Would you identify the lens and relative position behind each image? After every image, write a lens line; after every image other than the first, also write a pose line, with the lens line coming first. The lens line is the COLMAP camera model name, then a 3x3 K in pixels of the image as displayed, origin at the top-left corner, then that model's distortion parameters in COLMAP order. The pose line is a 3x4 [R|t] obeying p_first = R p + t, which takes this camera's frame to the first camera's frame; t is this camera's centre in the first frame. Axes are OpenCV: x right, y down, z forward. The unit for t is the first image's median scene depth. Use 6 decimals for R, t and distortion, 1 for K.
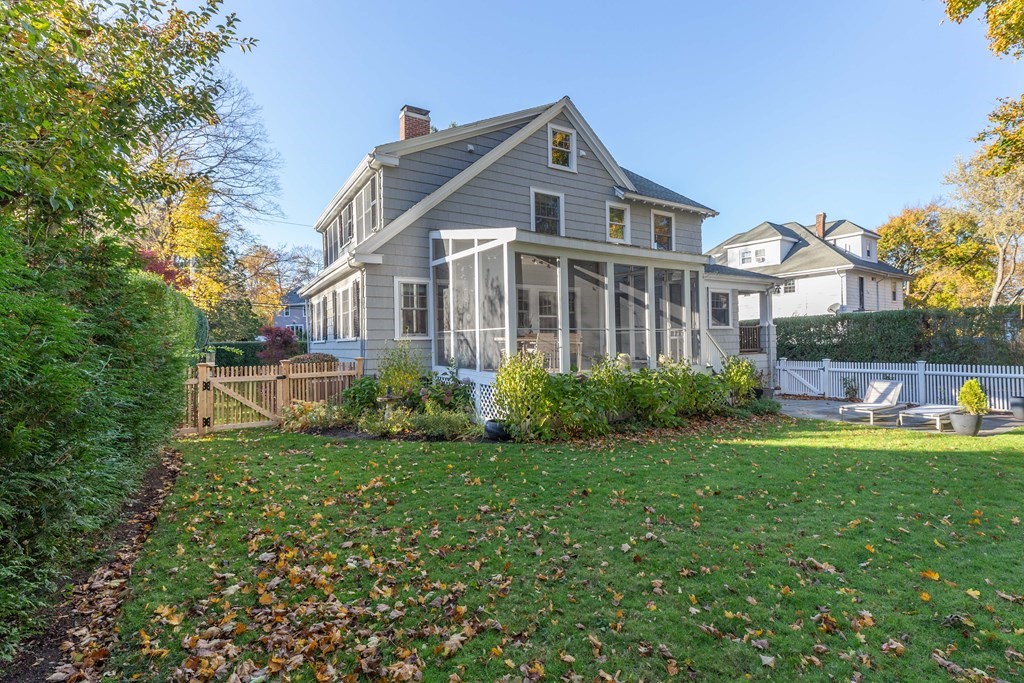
lens RADIAL K [[471.3, 0, 512.0], [0, 471.3, 341.5], [0, 0, 1]] dist [0.000969, 0.000236]
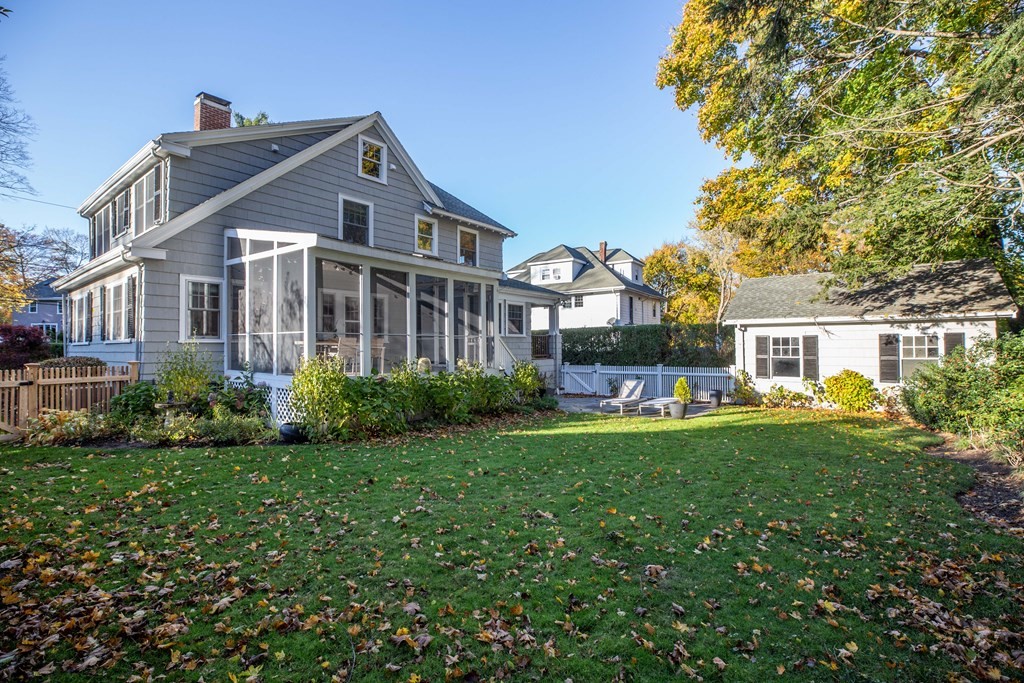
lens RADIAL K [[480.6, 0, 510.8], [0, 480.6, 339.9], [0, 0, 1]] dist [-0.047827, 0.015697]
pose [[0.936535, 0.015121, 0.350249, 0.039665], [-0.008562, 0.999758, -0.020269, 0.005392], [-0.350471, 0.015984, 0.936437, -0.101959]]
